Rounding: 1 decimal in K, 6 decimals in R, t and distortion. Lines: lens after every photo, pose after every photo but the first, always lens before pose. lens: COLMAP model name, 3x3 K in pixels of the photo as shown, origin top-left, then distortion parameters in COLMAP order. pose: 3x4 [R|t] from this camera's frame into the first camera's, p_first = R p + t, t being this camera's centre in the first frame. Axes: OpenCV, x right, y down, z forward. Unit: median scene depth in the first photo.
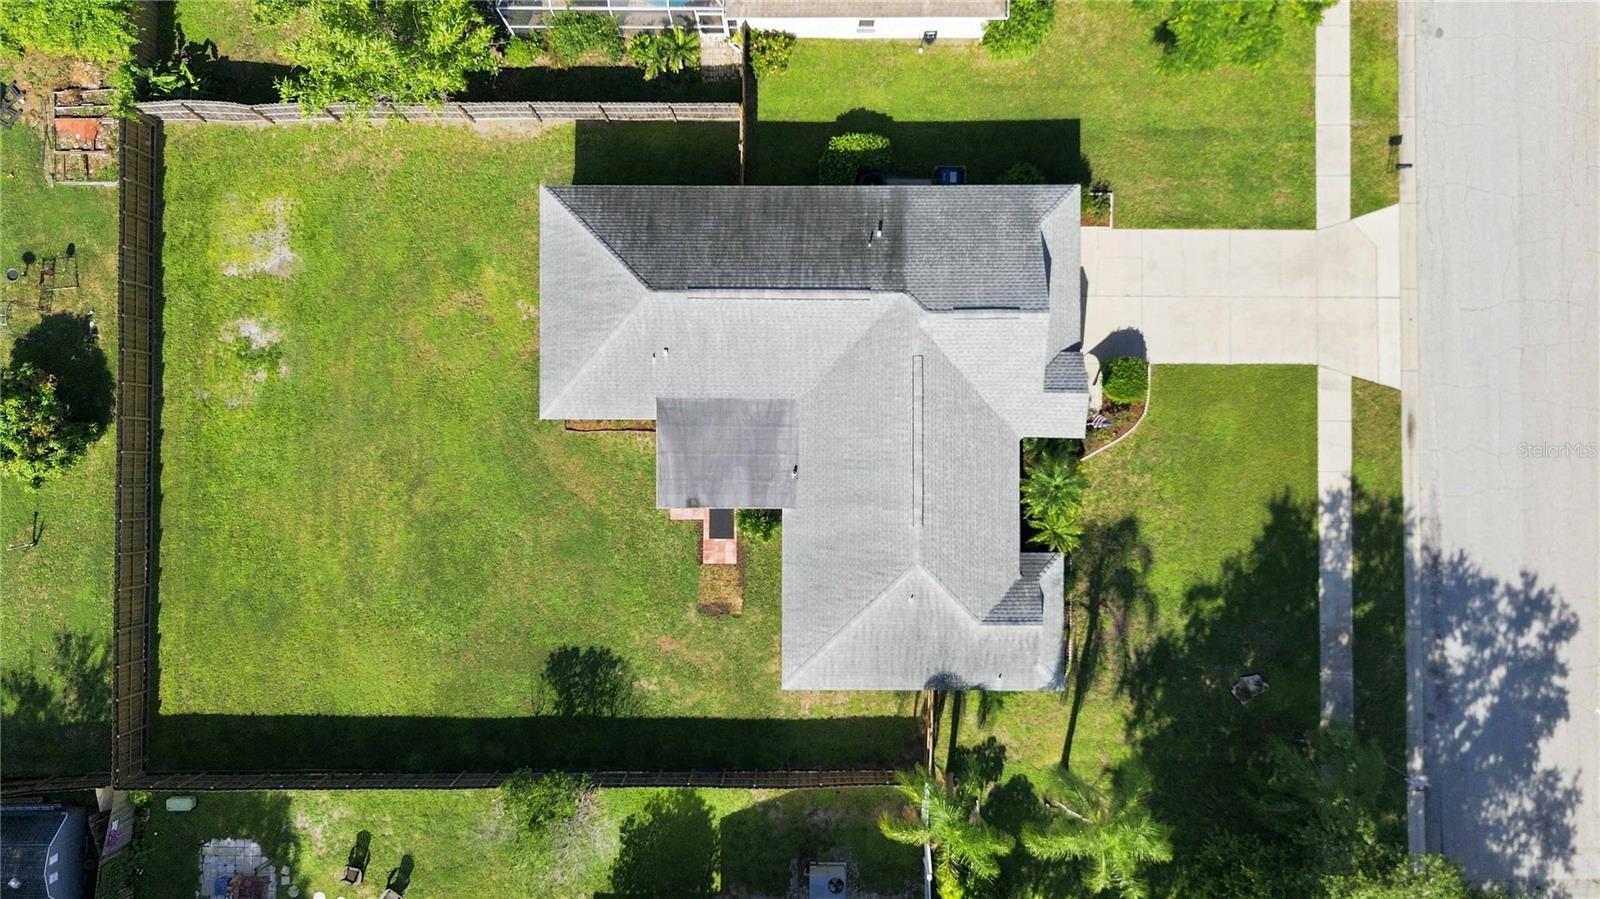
lens RADIAL K [[1137.1, 0, 748.5], [0, 1137.1, 469.0], [0, 0, 1]] dist [0.058644, -0.056256]
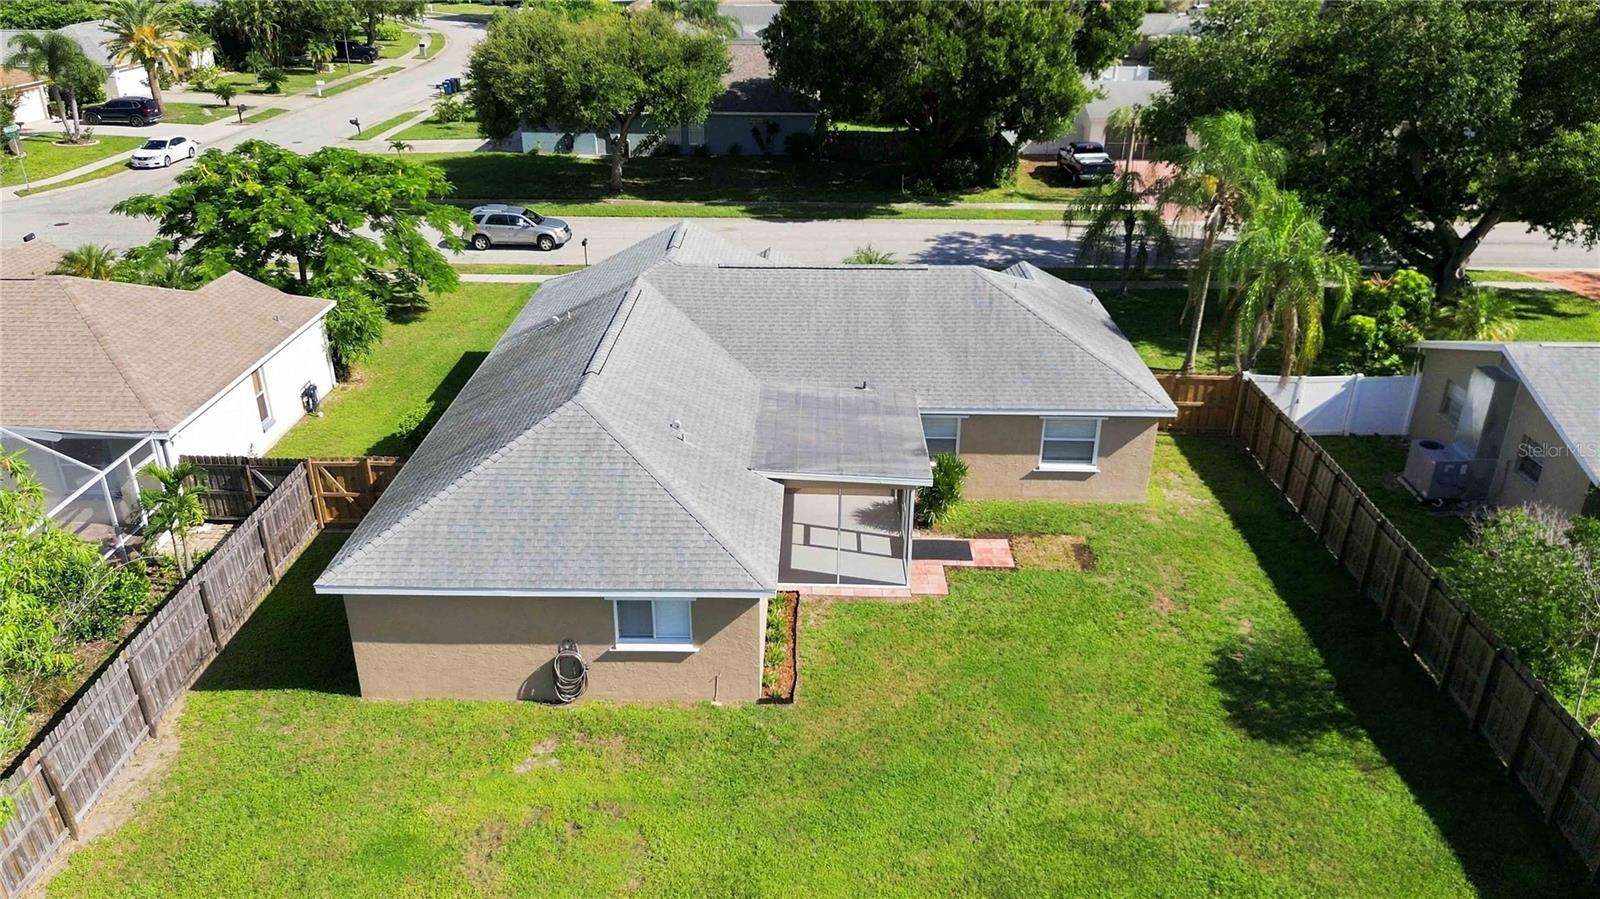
lens RADIAL K [[1137.1, 0, 795.3], [0, 1137.1, 450.5], [0, 0, 1]] dist [0.058644, -0.056256]
pose [[0.022745, -0.418811, 0.907789, -0.575059], [0.999346, 0.035066, -0.008861, -0.033966], [-0.028122, 0.907396, 0.419334, 0.685361]]
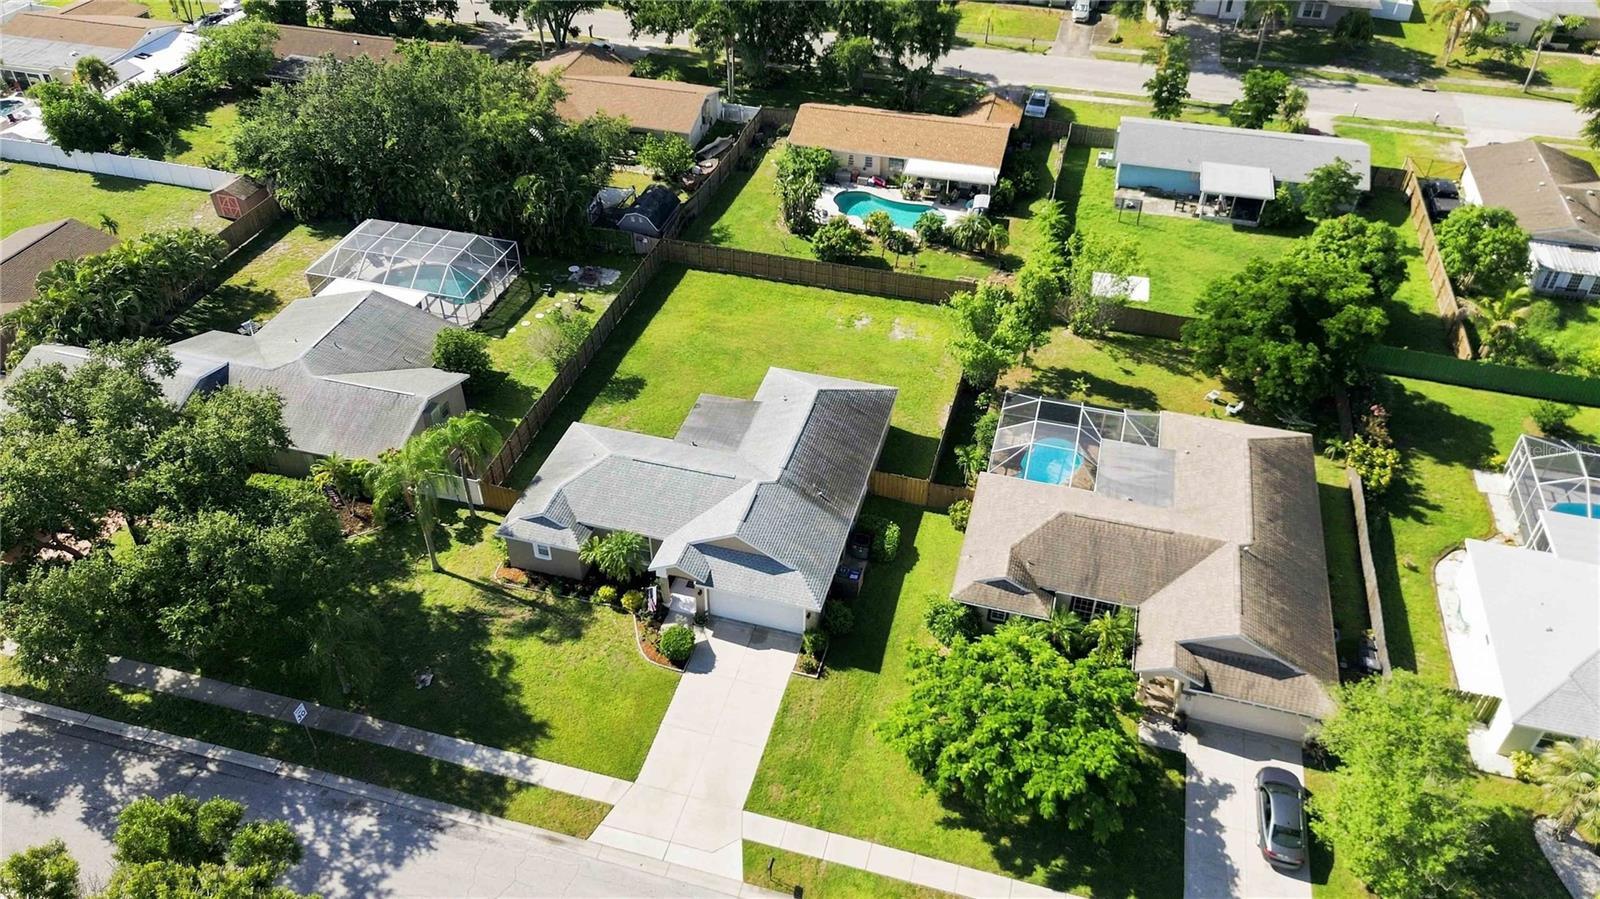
lens RADIAL K [[1137.1, 0, 794.2], [0, 1137.1, 443.2], [0, 0, 1]] dist [0.058644, -0.056256]
pose [[-0.269424, 0.611004, -0.744369, 1.125938], [-0.962830, -0.155501, 0.220855, -0.460266], [0.019193, 0.776204, 0.630189, -0.022993]]
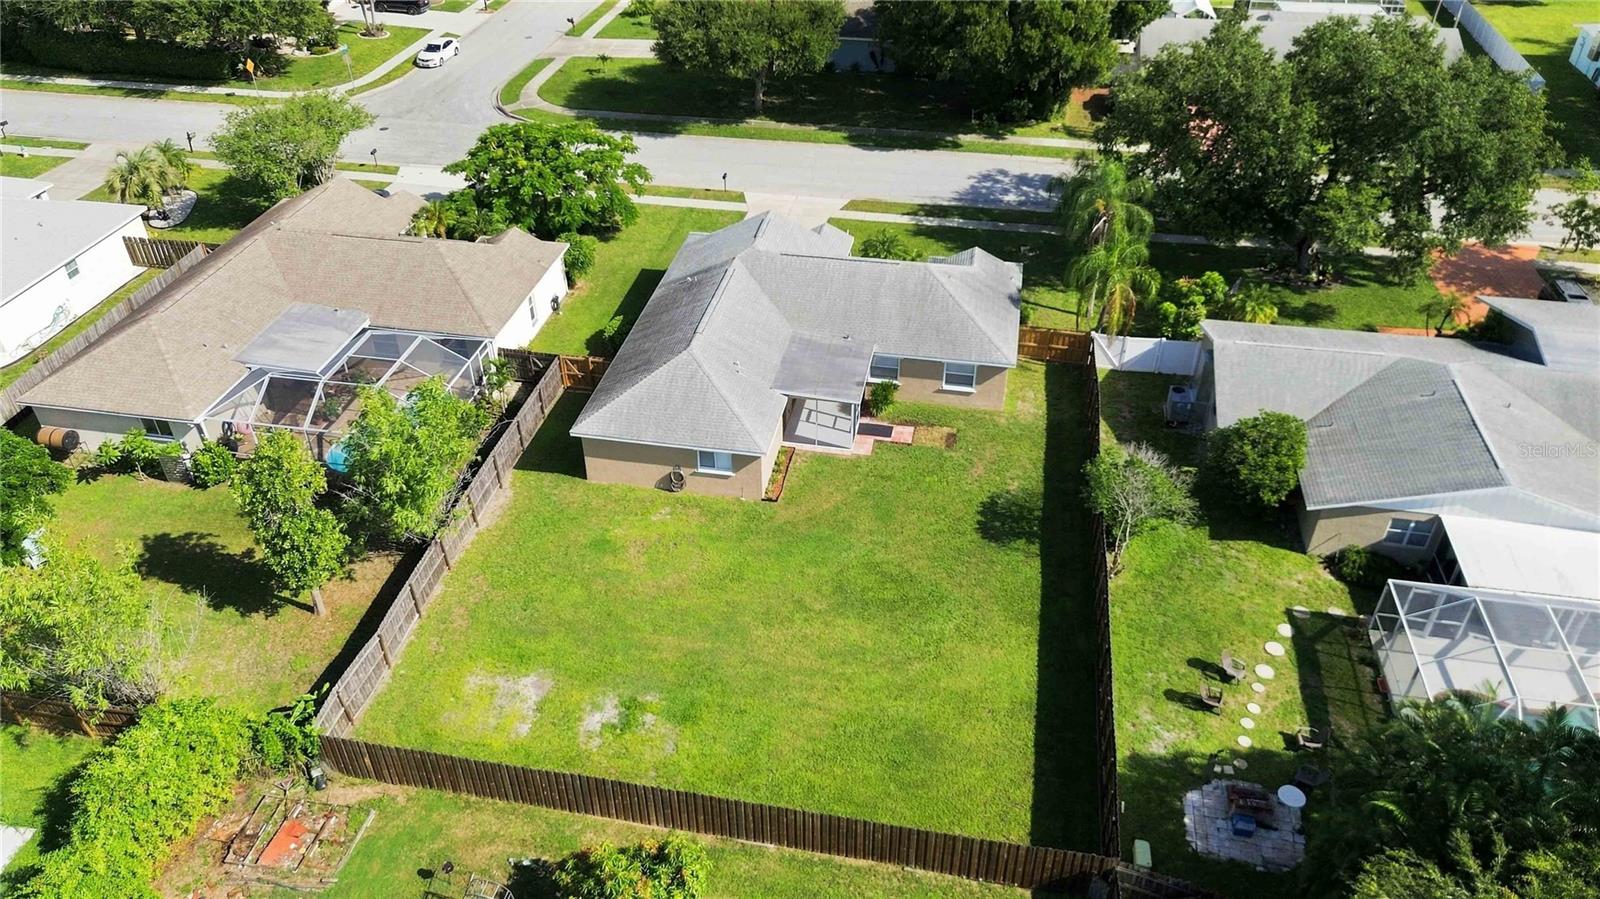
lens RADIAL K [[1137.1, 0, 795.3], [0, 1137.1, 451.1], [0, 0, 1]] dist [0.058644, -0.056256]
pose [[0.190691, -0.578219, 0.793284, -1.002240], [0.981452, 0.128546, -0.142227, 0.131863], [-0.019736, 0.805691, 0.592007, 0.308821]]
